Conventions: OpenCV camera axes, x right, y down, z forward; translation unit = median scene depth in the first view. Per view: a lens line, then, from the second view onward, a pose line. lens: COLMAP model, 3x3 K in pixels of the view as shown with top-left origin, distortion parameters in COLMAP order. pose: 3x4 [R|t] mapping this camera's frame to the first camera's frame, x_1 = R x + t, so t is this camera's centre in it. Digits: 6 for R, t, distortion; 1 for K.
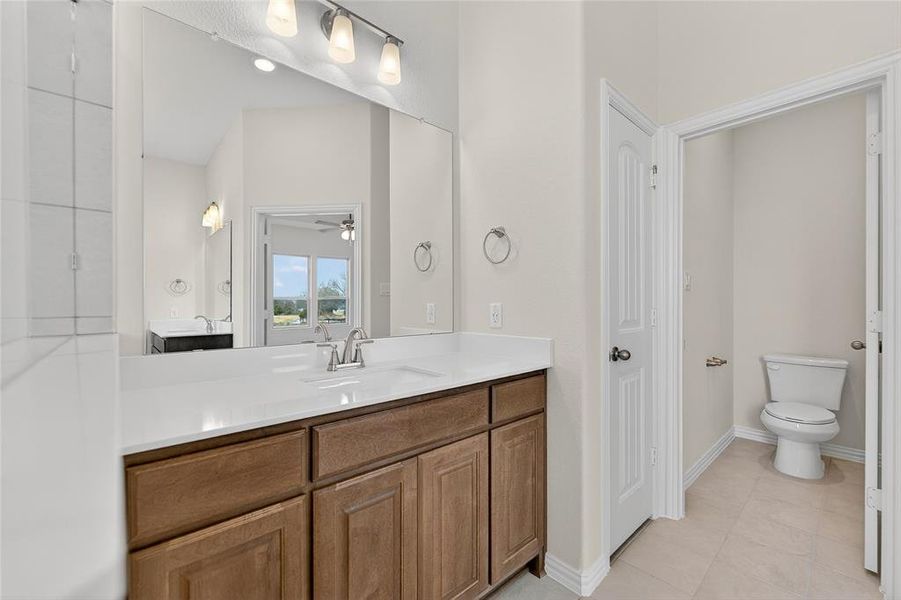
lens RADIAL K [[371.6, 0, 444.7], [0, 371.6, 300.3], [0, 0, 1]] dist [-0.001602, 0.000659]
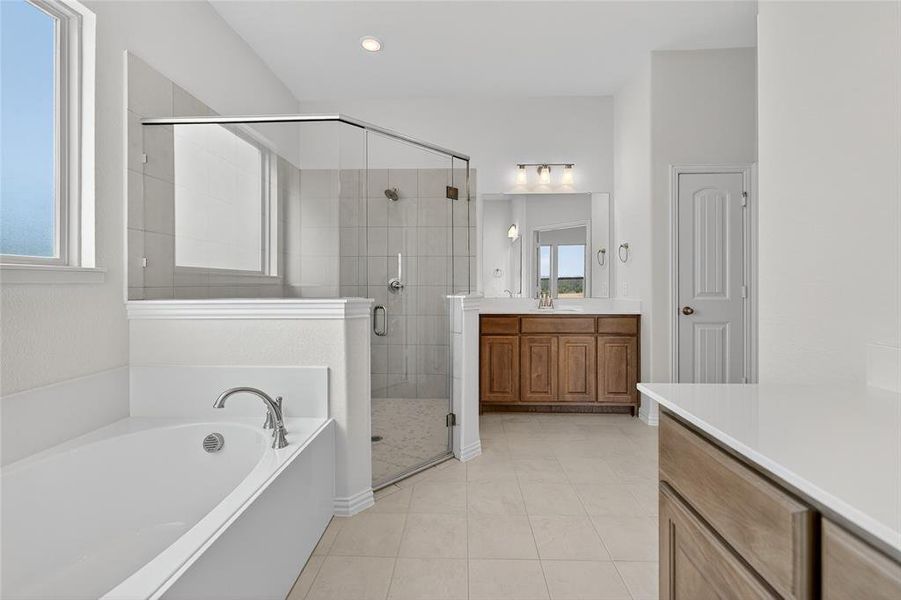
lens RADIAL K [[371.6, 0, 453.1], [0, 371.6, 281.3], [0, 0, 1]] dist [-0.001602, 0.000659]
pose [[0.728357, -0.001050, -0.685197, 1.202014], [0.002466, 0.999996, 0.001089, -0.005305], [0.685194, -0.002483, 0.728357, -1.508699]]
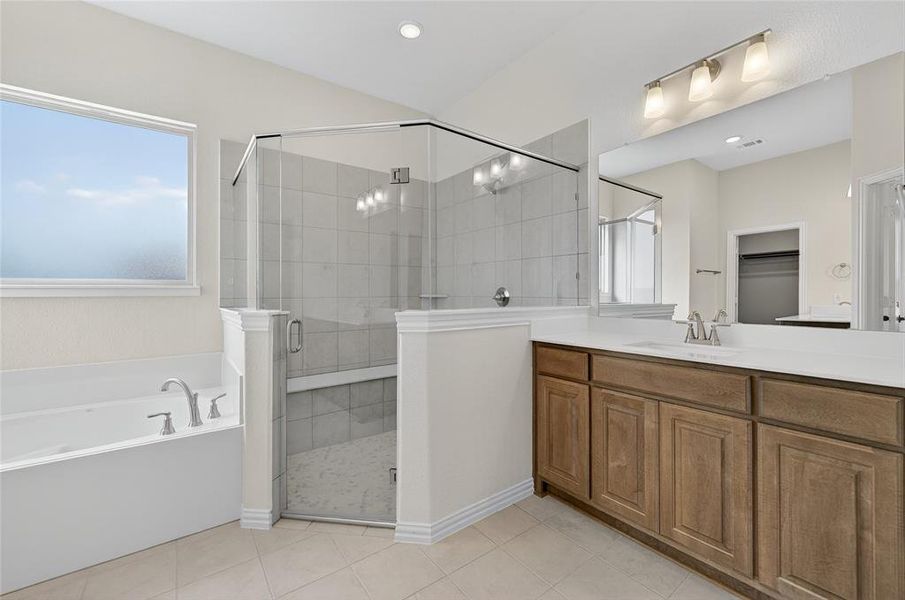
lens RADIAL K [[373.3, 0, 455.6], [0, 373.3, 295.9], [0, 0, 1]] dist [-0.001602, 0.000659]
pose [[-0.081618, 0.004985, -0.996651, 1.296423], [0.007473, 0.999962, 0.004389, 0.008824], [0.996636, -0.007090, -0.081652, 0.327888]]
